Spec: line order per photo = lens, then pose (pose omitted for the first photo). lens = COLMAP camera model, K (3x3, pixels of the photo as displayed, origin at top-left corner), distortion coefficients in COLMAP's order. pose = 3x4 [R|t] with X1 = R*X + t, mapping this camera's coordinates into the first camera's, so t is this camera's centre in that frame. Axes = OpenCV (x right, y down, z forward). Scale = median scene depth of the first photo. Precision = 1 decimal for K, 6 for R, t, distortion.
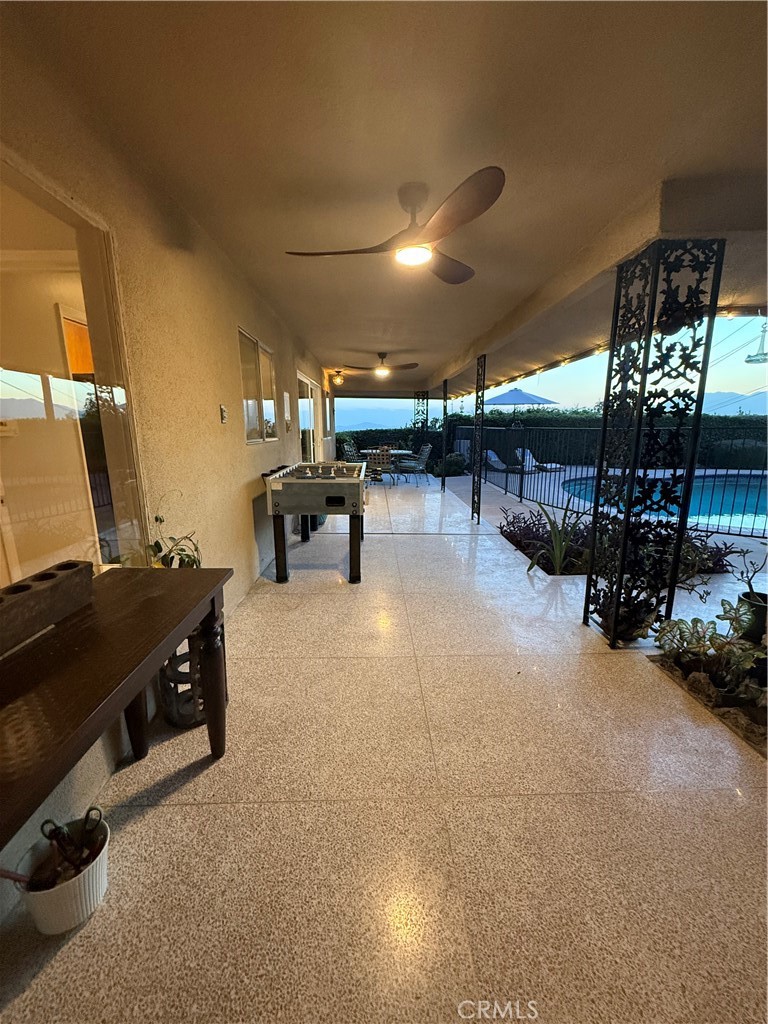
lens RADIAL K [[414.0, 0, 386.8], [0, 414.0, 518.5], [0, 0, 1]] dist [-0.000421, -0.000107]
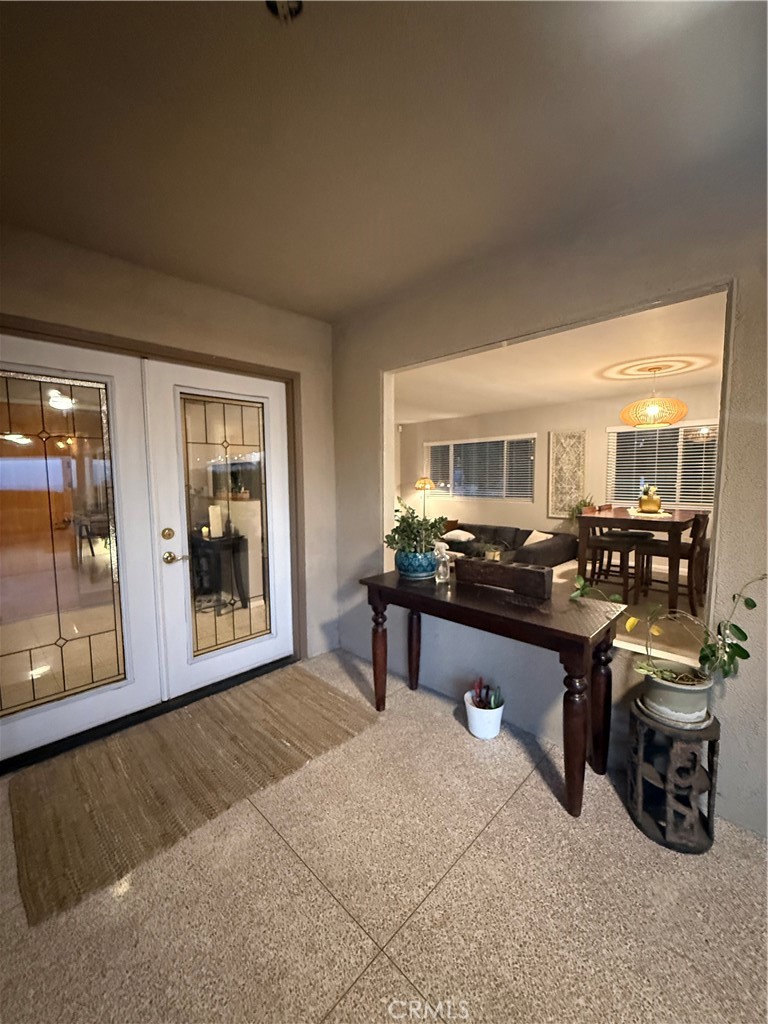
lens RADIAL K [[414.0, 0, 391.3], [0, 414.0, 514.5], [0, 0, 1]] dist [-0.000421, -0.000107]
pose [[-0.721730, 0.079587, -0.687584, 0.511610], [-0.129010, 0.960494, 0.246592, -0.292265], [0.680046, 0.266678, -0.682949, 1.129392]]
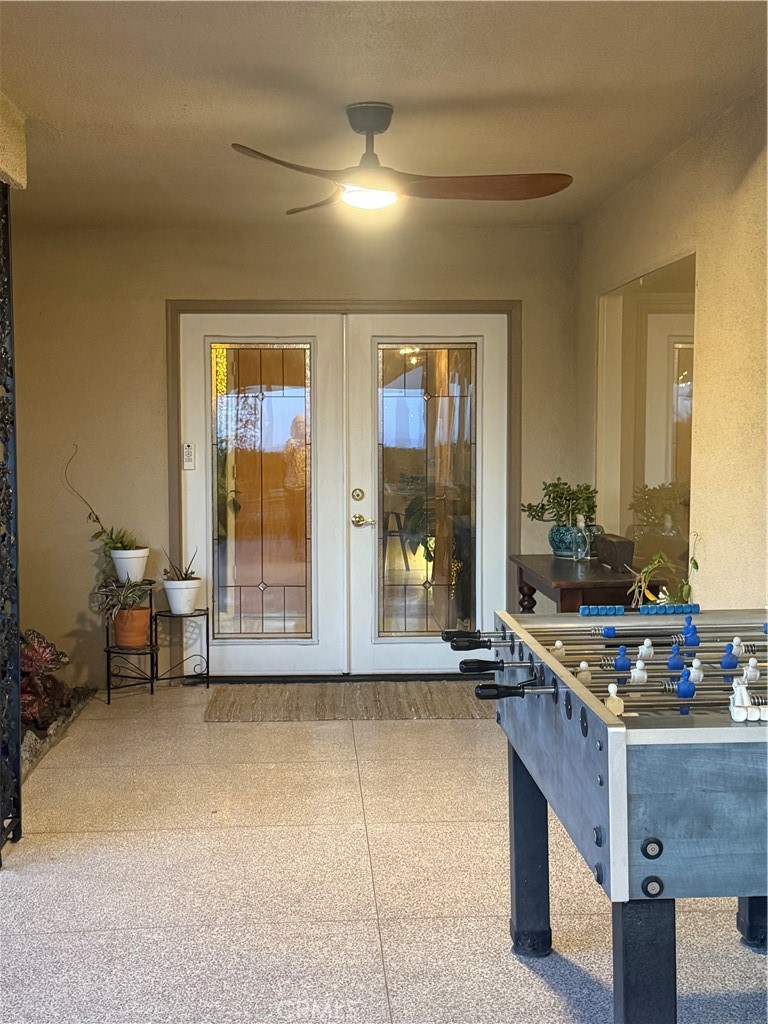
lens RADIAL K [[1350.5, 0, 385.2], [0, 1350.5, 510.9], [0, 0, 1]] dist [0.014949, 0.000000]
pose [[-0.999663, 0.014453, -0.021544, 0.103909], [0.008230, 0.964229, 0.264944, -0.871069], [0.024603, 0.264678, -0.964023, 3.826073]]
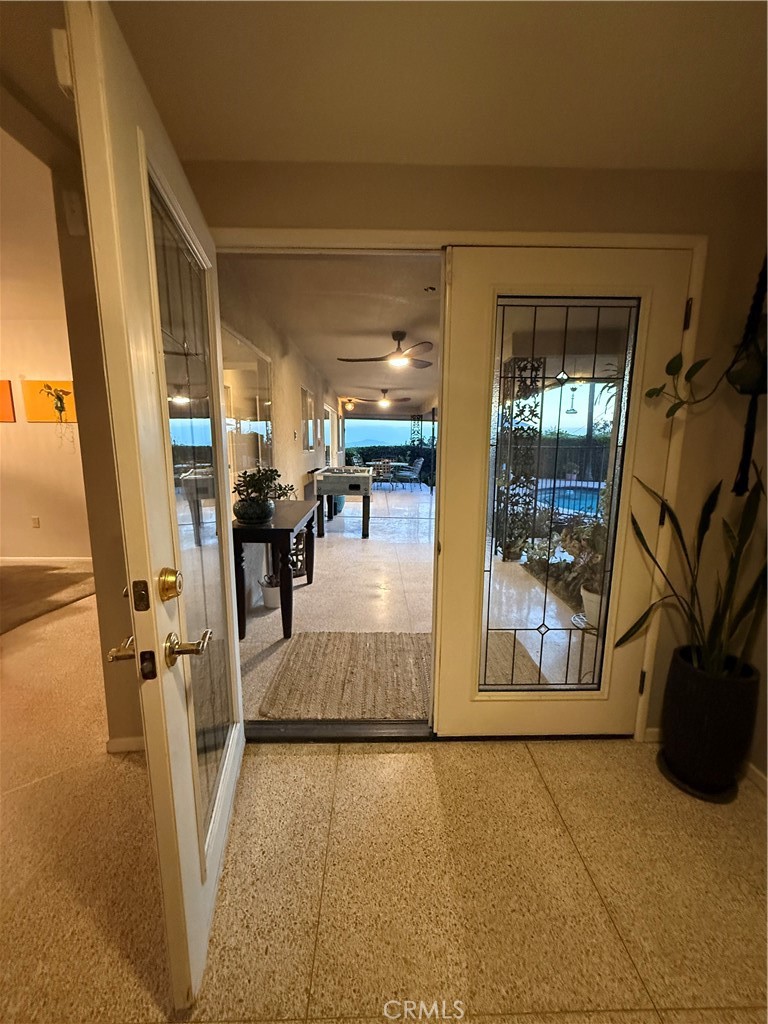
lens RADIAL K [[414.0, 0, 391.0], [0, 414.0, 519.3], [0, 0, 1]] dist [-0.000421, -0.000107]
pose [[0.999918, 0.011240, 0.006144, 0.009502], [-0.011000, 0.999222, -0.037867, 0.104964], [-0.006565, 0.037796, 0.999264, -0.467964]]
